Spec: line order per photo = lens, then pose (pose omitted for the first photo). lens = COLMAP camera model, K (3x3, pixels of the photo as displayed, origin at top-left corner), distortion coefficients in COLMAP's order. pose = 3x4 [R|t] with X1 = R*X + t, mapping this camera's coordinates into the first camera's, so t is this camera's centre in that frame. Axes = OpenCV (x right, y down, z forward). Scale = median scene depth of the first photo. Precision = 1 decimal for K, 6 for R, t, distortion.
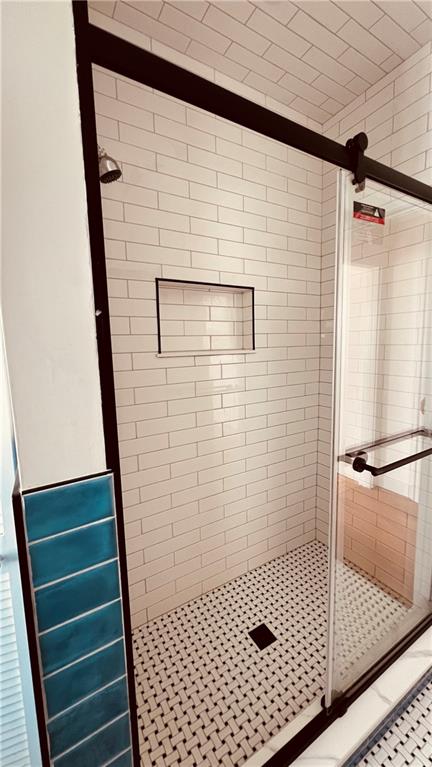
lens RADIAL K [[308.3, 0, 217.5], [0, 308.3, 381.9], [0, 0, 1]] dist [0.000855, 0.000077]
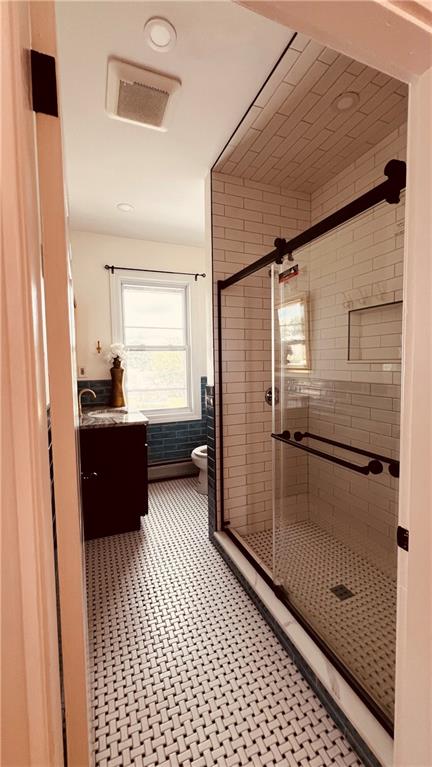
lens RADIAL K [[308.3, 0, 217.4], [0, 308.3, 381.7], [0, 0, 1]] dist [0.000855, 0.000077]
pose [[-0.161849, 0.096669, -0.982069, 2.064936], [-0.101771, 0.988249, 0.114050, -0.143781], [0.981554, 0.118405, -0.150109, 0.912832]]
